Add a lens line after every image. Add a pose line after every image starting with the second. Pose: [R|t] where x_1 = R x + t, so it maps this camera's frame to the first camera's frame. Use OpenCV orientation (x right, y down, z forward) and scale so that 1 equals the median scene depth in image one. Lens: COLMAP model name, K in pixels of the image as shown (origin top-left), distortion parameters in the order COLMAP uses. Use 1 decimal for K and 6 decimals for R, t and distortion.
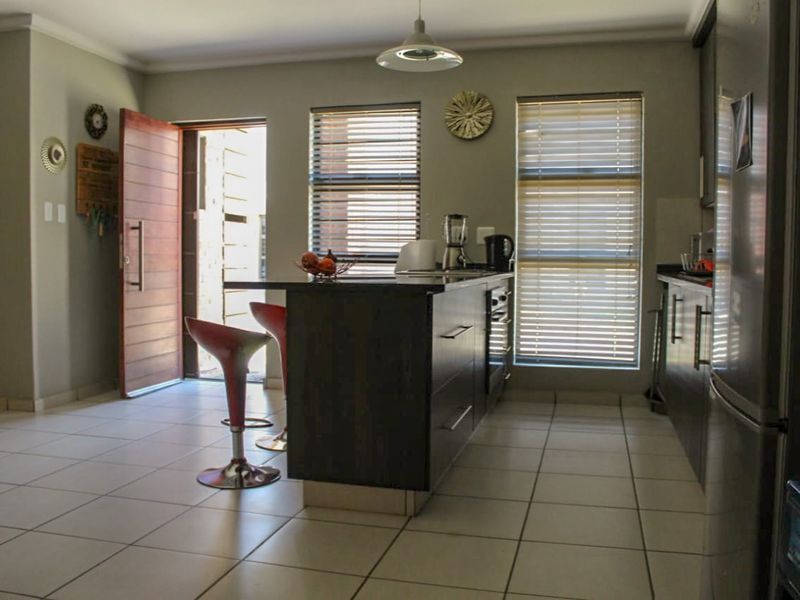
lens RADIAL K [[743.0, 0, 400.0], [0, 743.0, 300.0], [0, 0, 1]] dist [-0.159466, 0.130846]
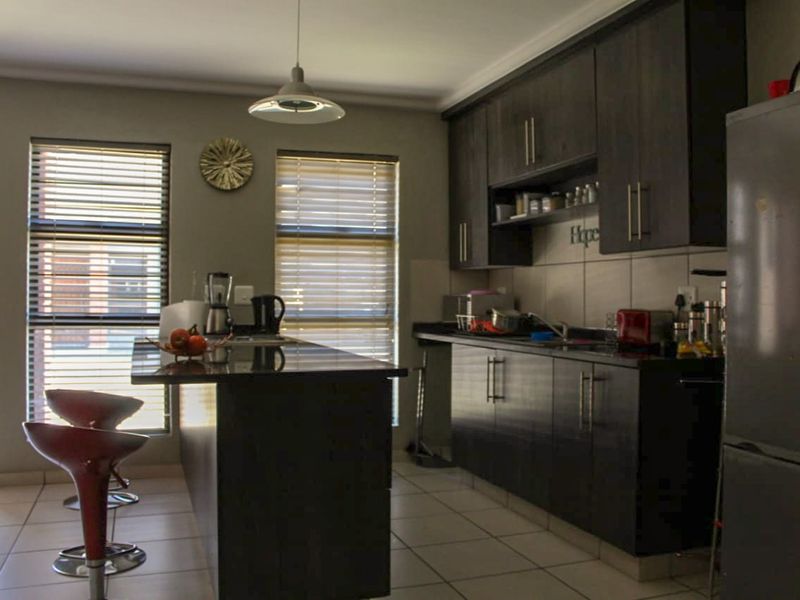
lens RADIAL K [[743.0, 0, 400.0], [0, 743.0, 300.0], [0, 0, 1]] dist [-0.159466, 0.130846]
pose [[0.825748, -0.002894, 0.564031, -0.247901], [0.033032, 0.998519, -0.043236, -0.034743], [-0.563071, 0.054333, 0.824621, 0.129257]]
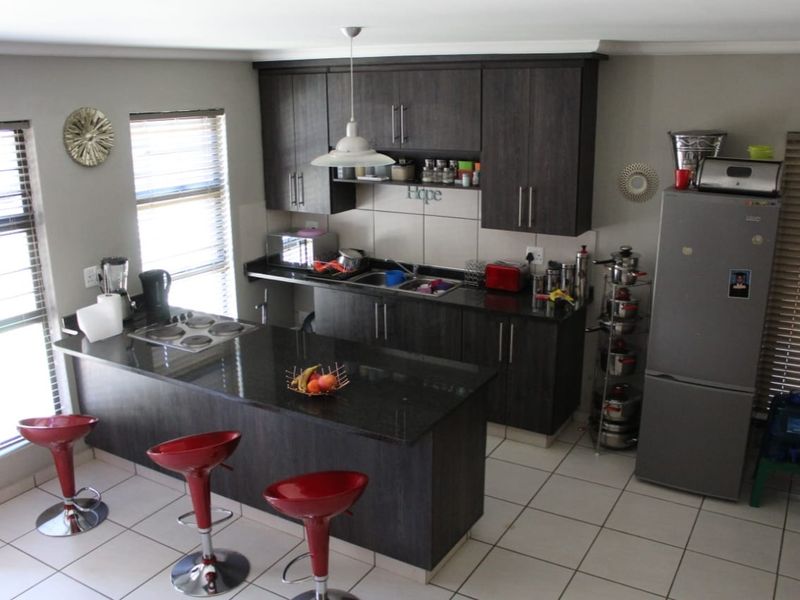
lens RADIAL K [[739.0, 0, 400.0], [0, 739.0, 300.0], [0, 0, 1]] dist [-0.165087, 0.145595]
pose [[0.265241, -0.271568, 0.925148, -0.628645], [0.062483, 0.962340, 0.264571, -0.268721], [-0.962155, -0.012369, 0.272220, 0.432180]]
